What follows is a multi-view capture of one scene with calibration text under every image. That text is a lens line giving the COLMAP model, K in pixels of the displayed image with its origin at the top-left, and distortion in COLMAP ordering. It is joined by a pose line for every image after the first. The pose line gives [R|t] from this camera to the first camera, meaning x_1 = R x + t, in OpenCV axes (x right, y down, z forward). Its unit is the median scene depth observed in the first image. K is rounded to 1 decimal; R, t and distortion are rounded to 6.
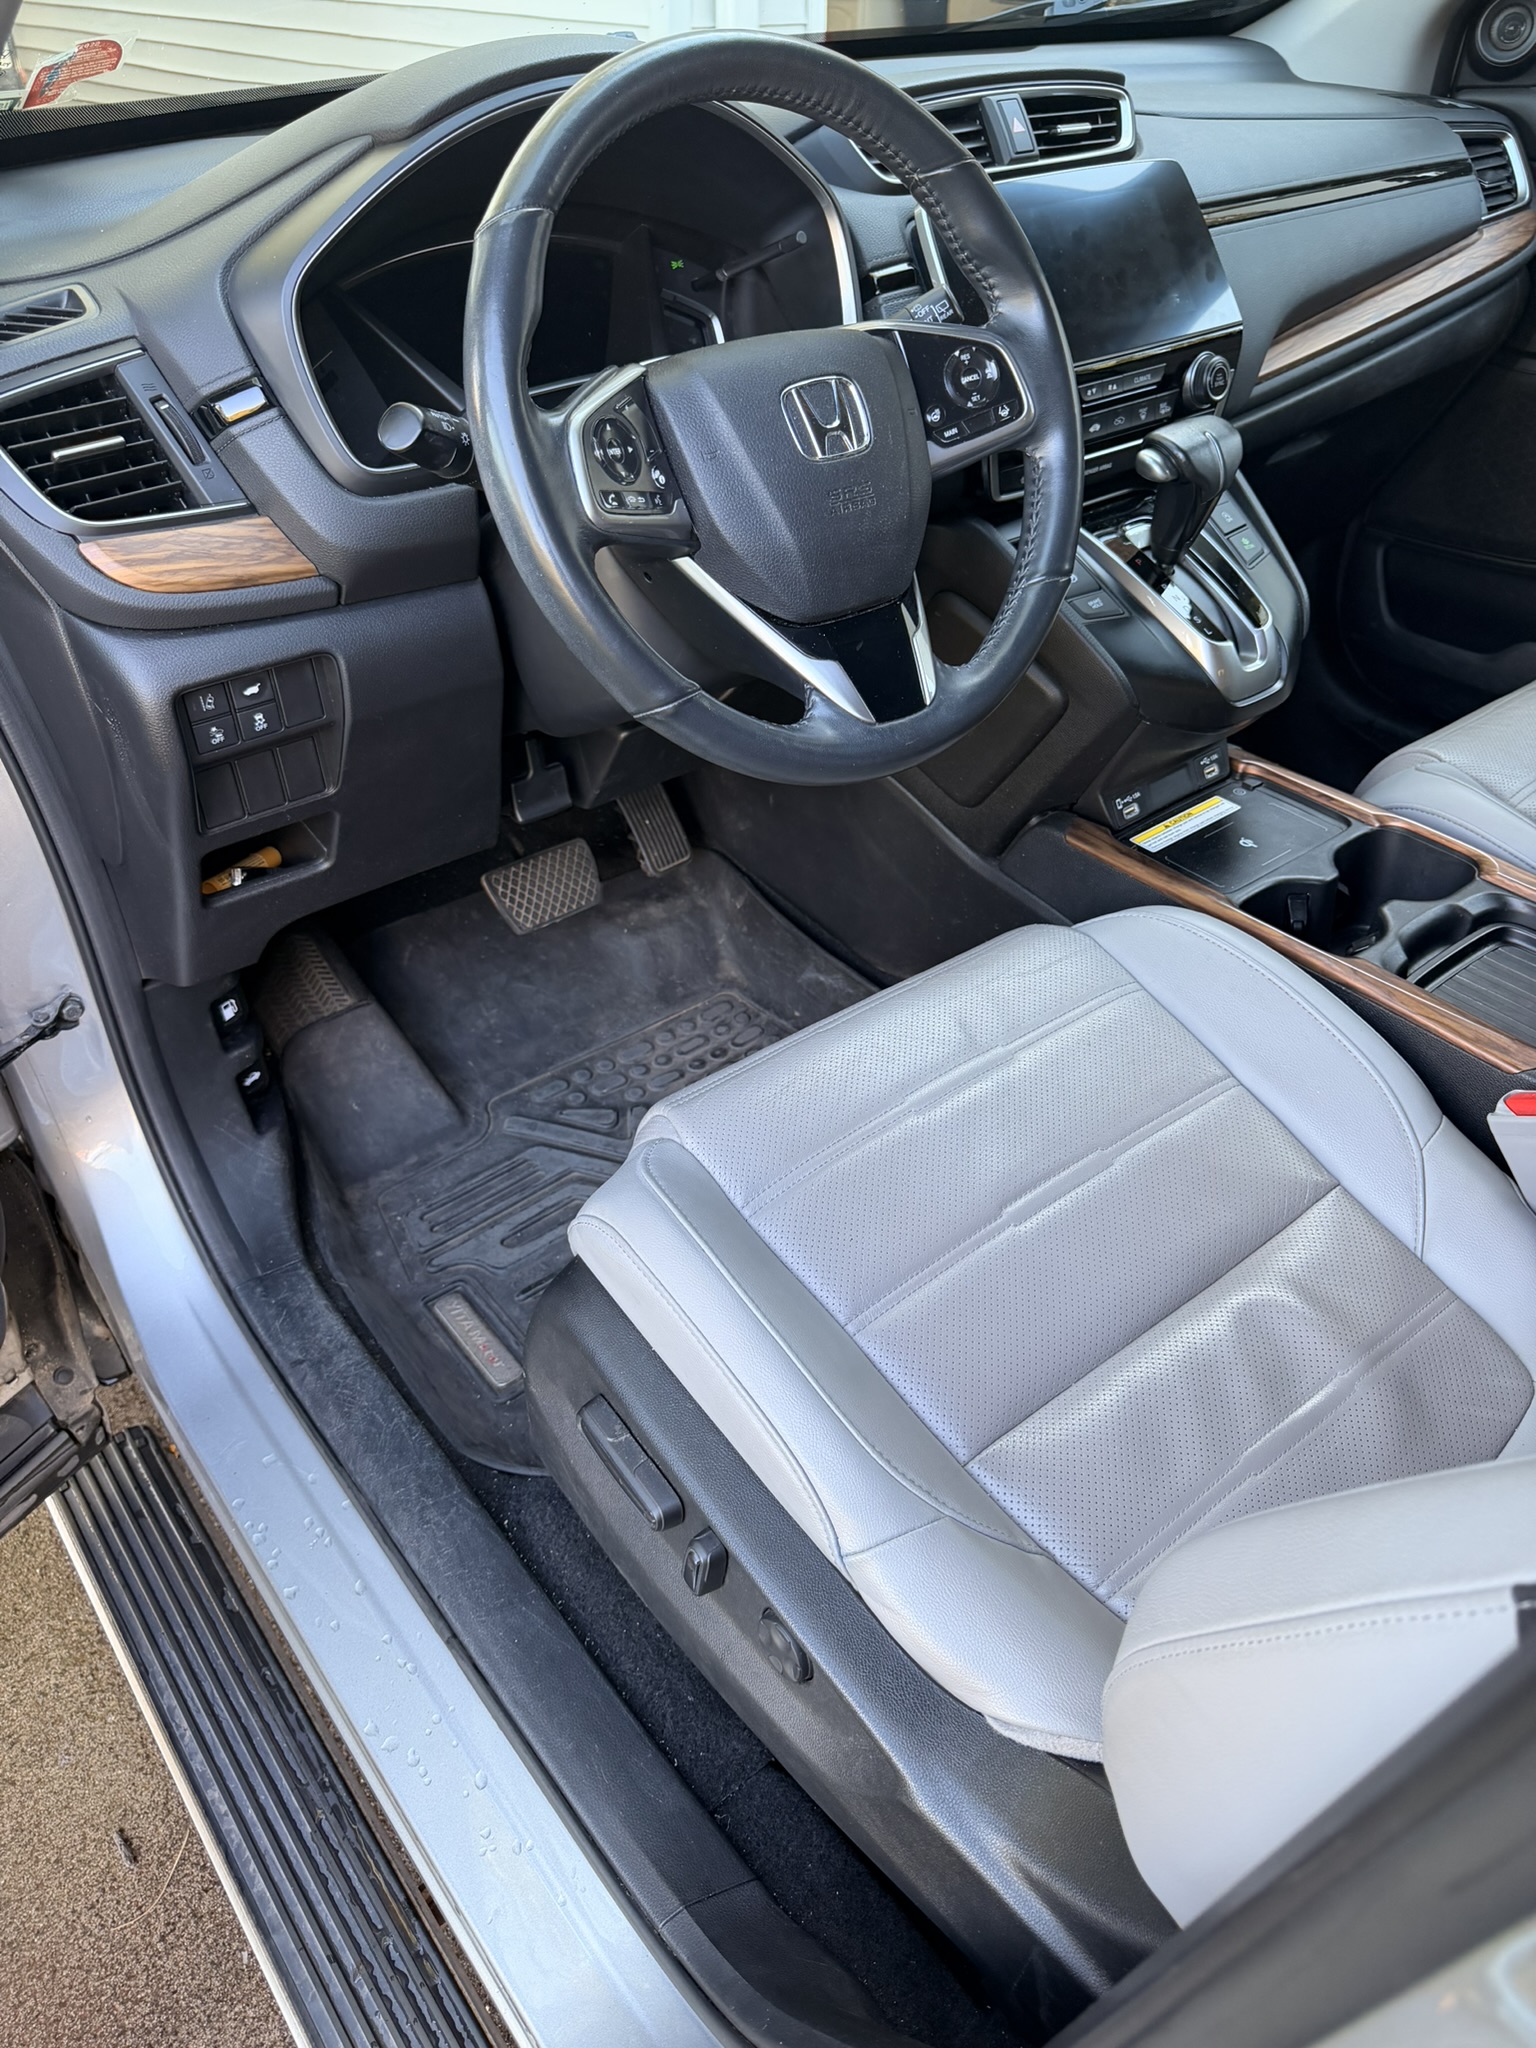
lens RADIAL K [[1532.9, 0, 768.0], [0, 1532.9, 1024.0], [0, 0, 1]] dist [0.001793, 0.004252]
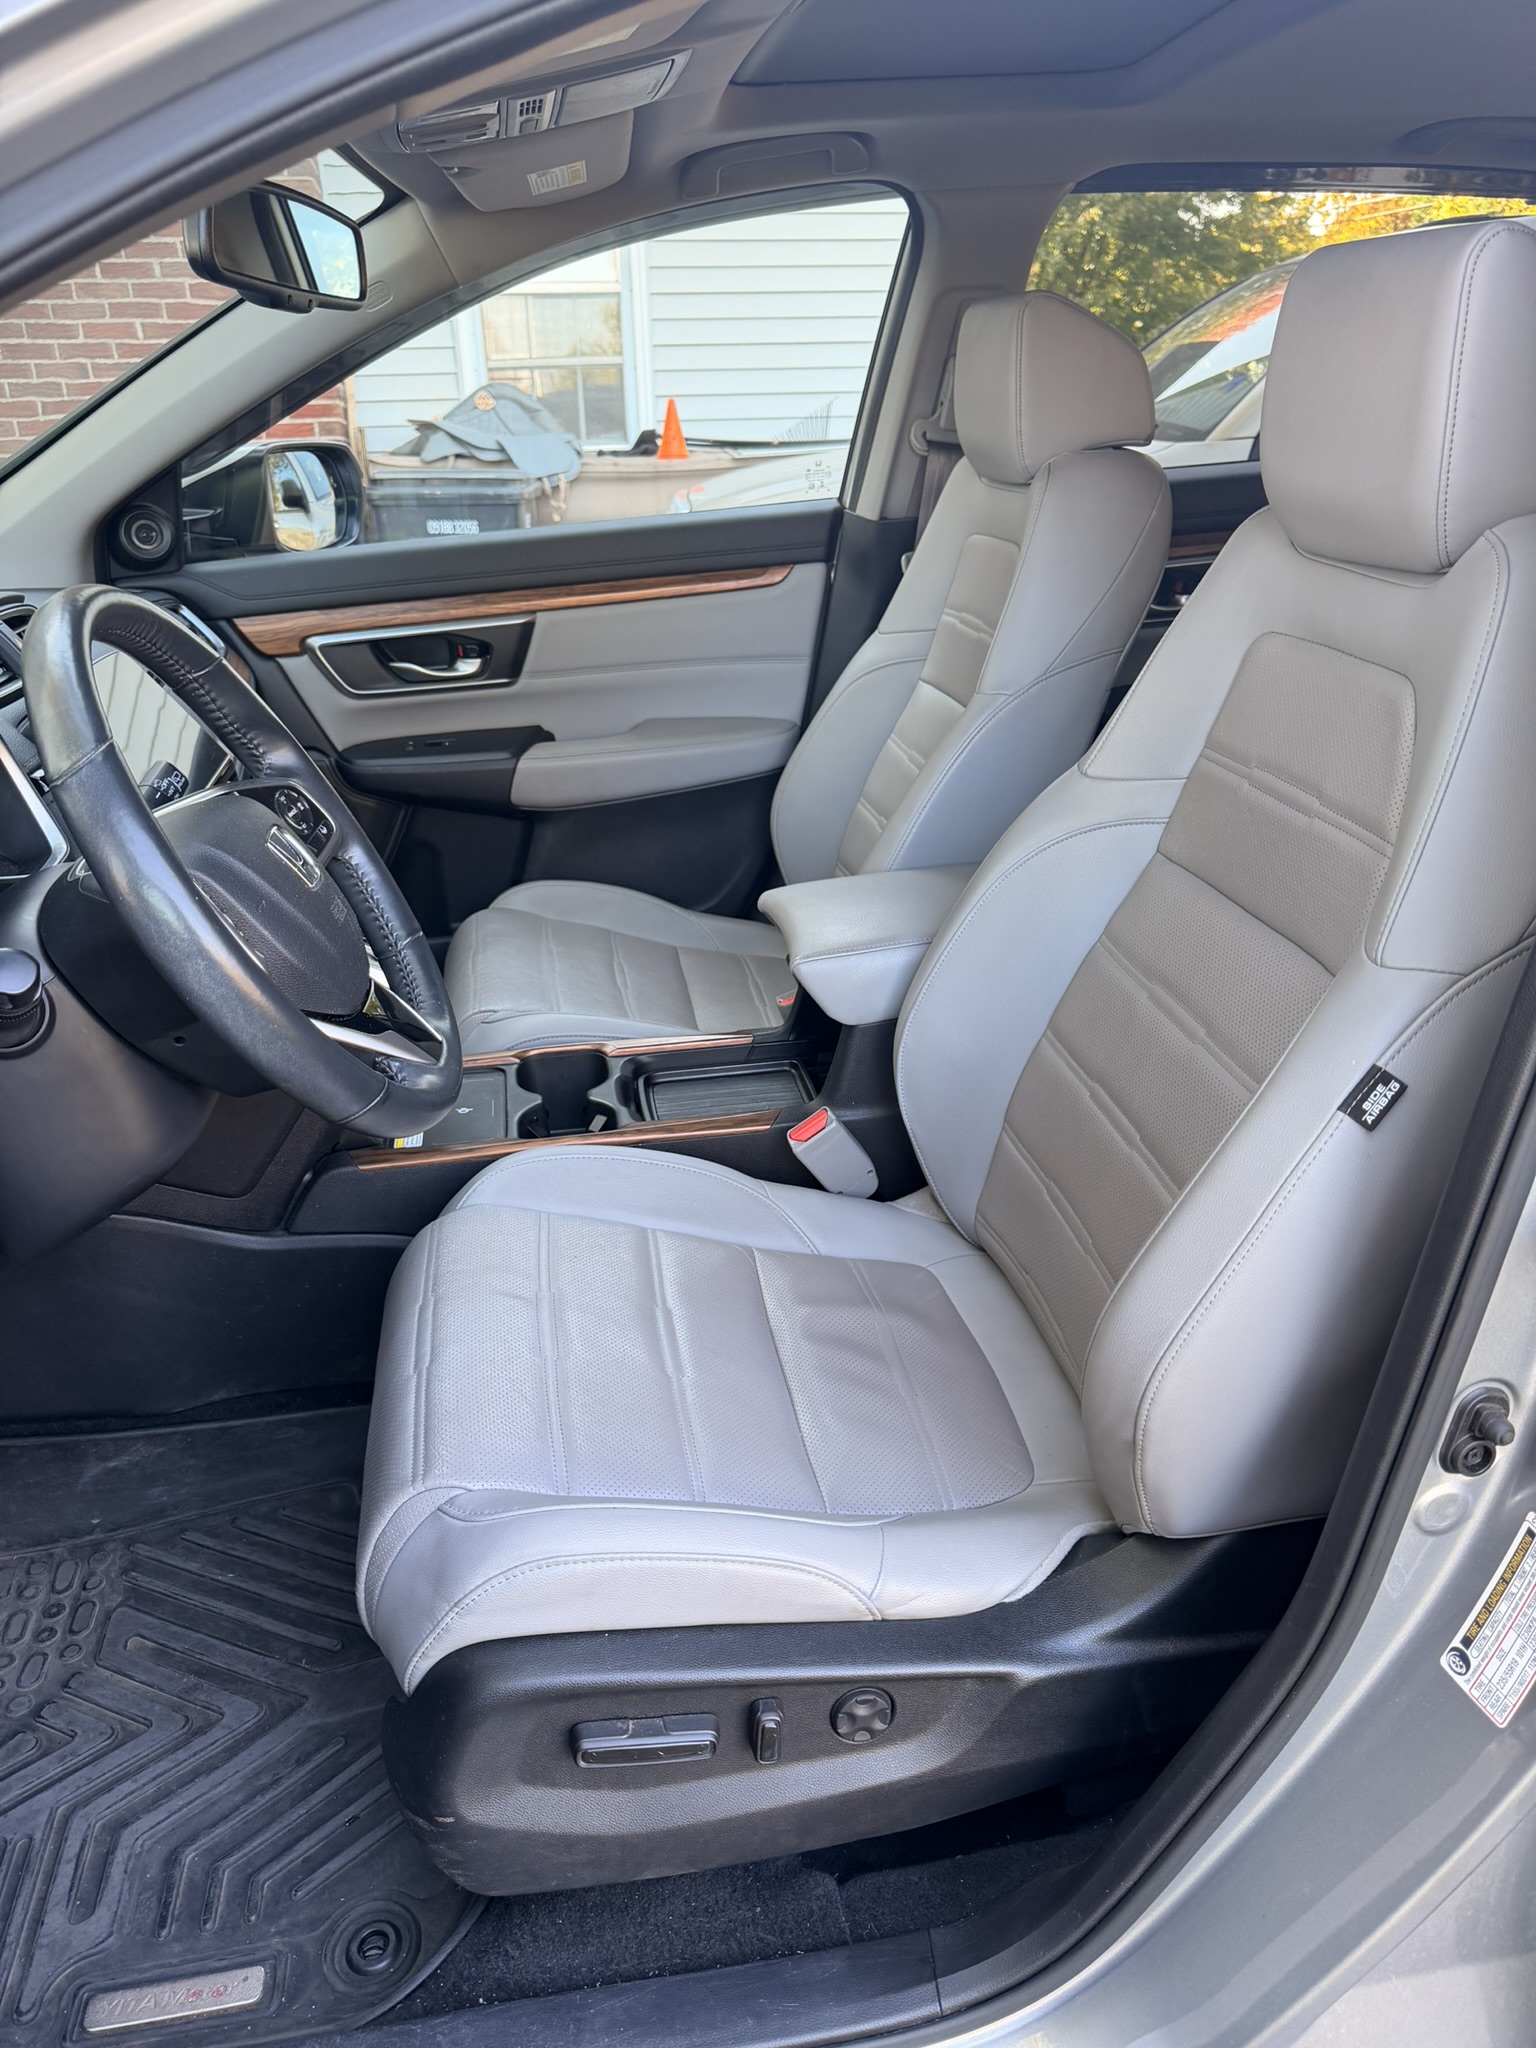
lens RADIAL K [[1532.9, 0, 768.0], [0, 1532.9, 1024.0], [0, 0, 1]] dist [0.001793, 0.004252]
pose [[0.442640, -0.350324, 0.825435, -0.625515], [0.543688, 0.836872, 0.063625, -0.129813], [-0.713073, 0.420616, 0.560900, 0.106469]]
